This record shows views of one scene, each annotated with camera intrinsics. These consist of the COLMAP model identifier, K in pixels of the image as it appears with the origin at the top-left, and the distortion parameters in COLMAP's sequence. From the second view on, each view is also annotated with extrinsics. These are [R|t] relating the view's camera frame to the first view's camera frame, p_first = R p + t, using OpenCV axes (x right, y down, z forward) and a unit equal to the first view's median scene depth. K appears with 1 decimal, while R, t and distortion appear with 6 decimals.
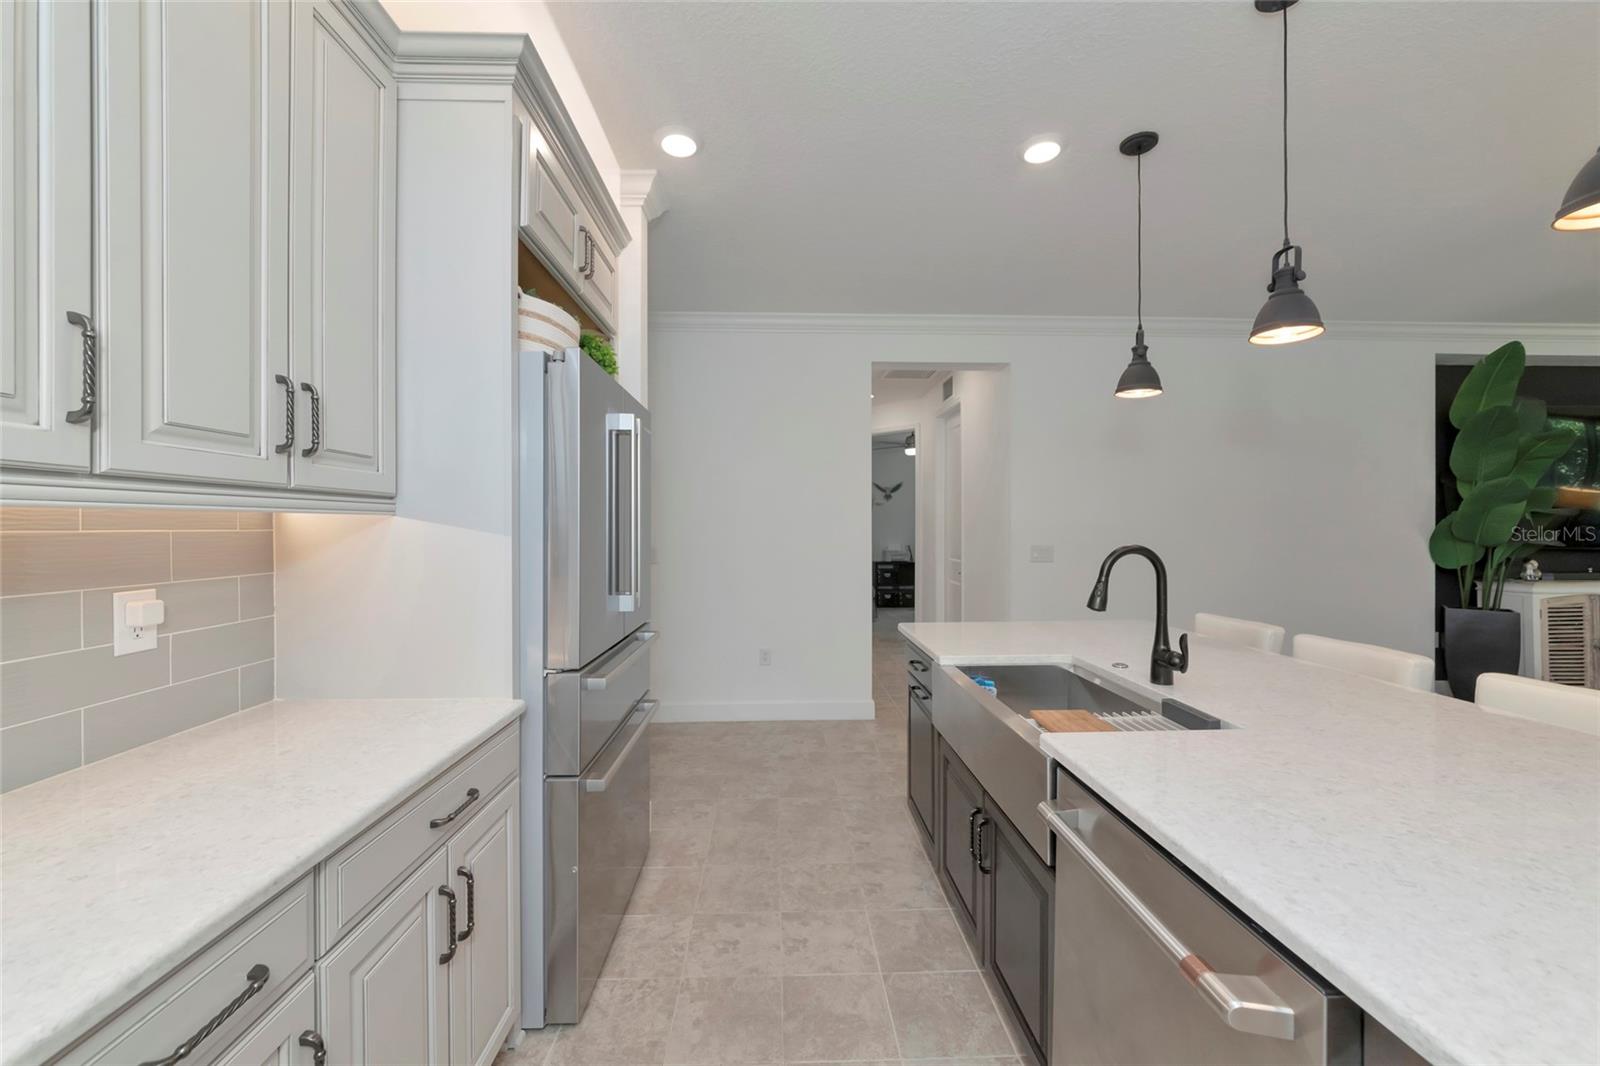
lens RADIAL K [[606.3, 0, 800.0], [0, 606.3, 533.0], [0, 0, 1]] dist [0.011835, -0.006705]
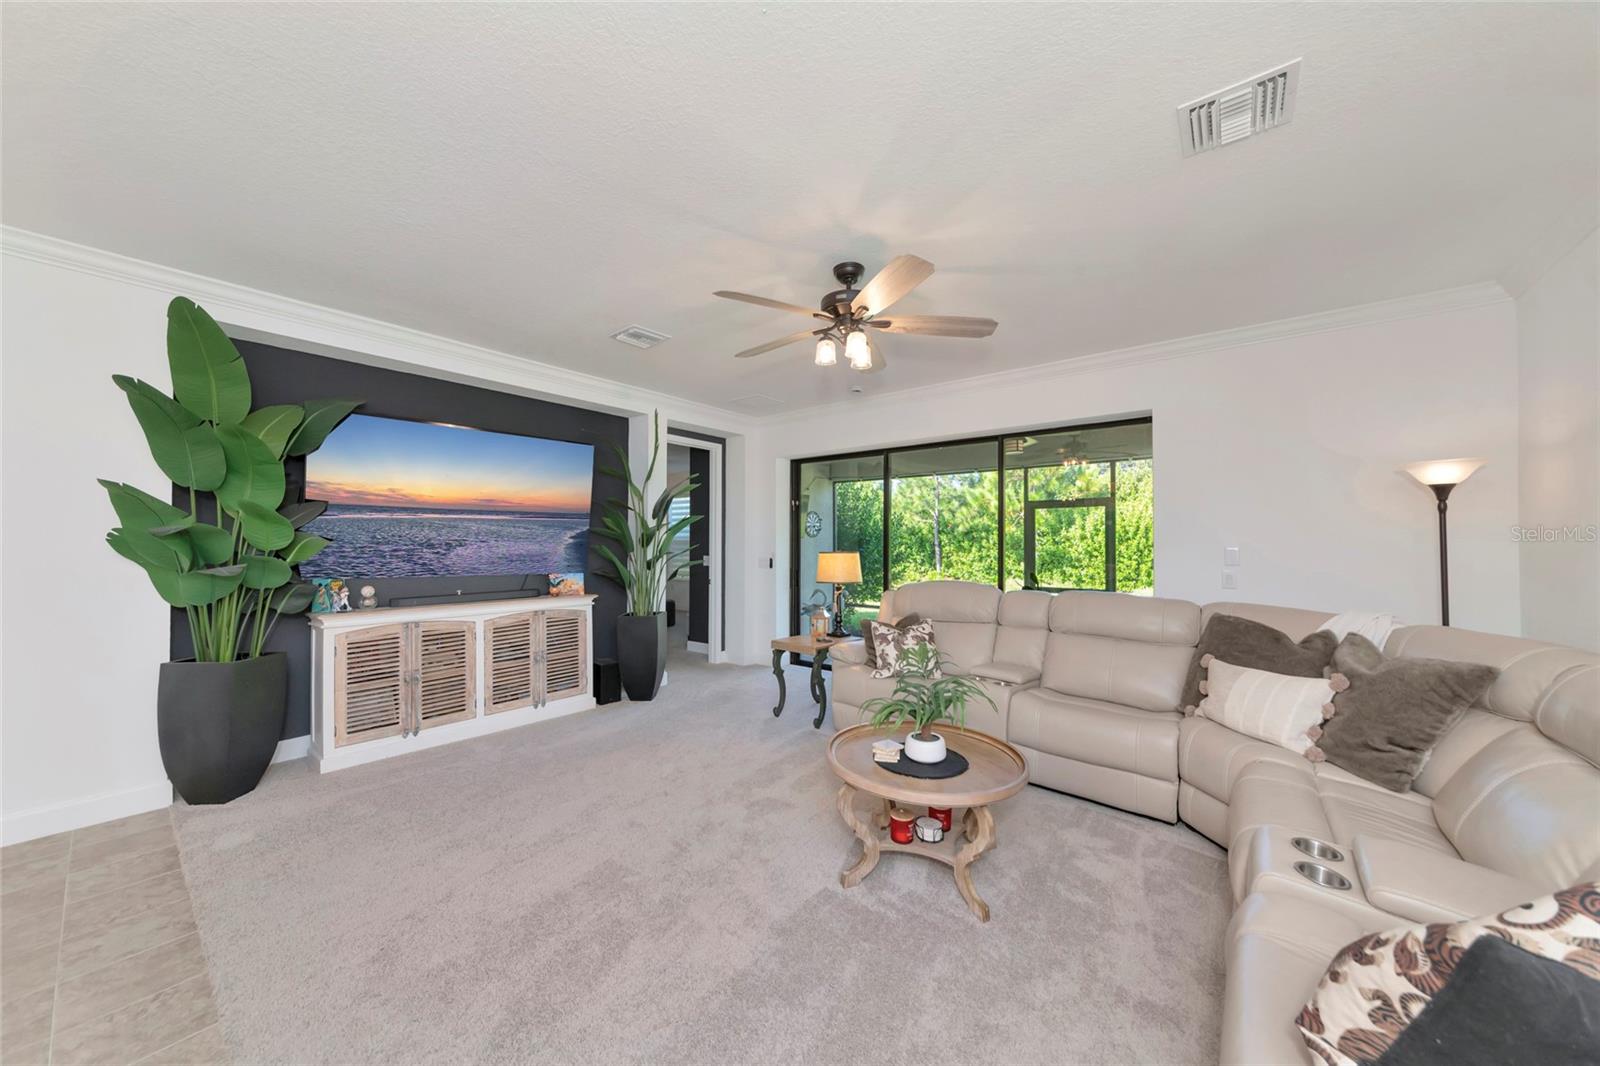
lens RADIAL K [[551.3, 0, 800.0], [0, 551.3, 533.0], [0, 0, 1]] dist [0.001350, -0.000223]
pose [[0.688085, 0.012071, 0.725530, 1.102807], [0.004588, 0.999769, -0.020984, -0.012064], [-0.725616, 0.017767, 0.687871, 0.004137]]
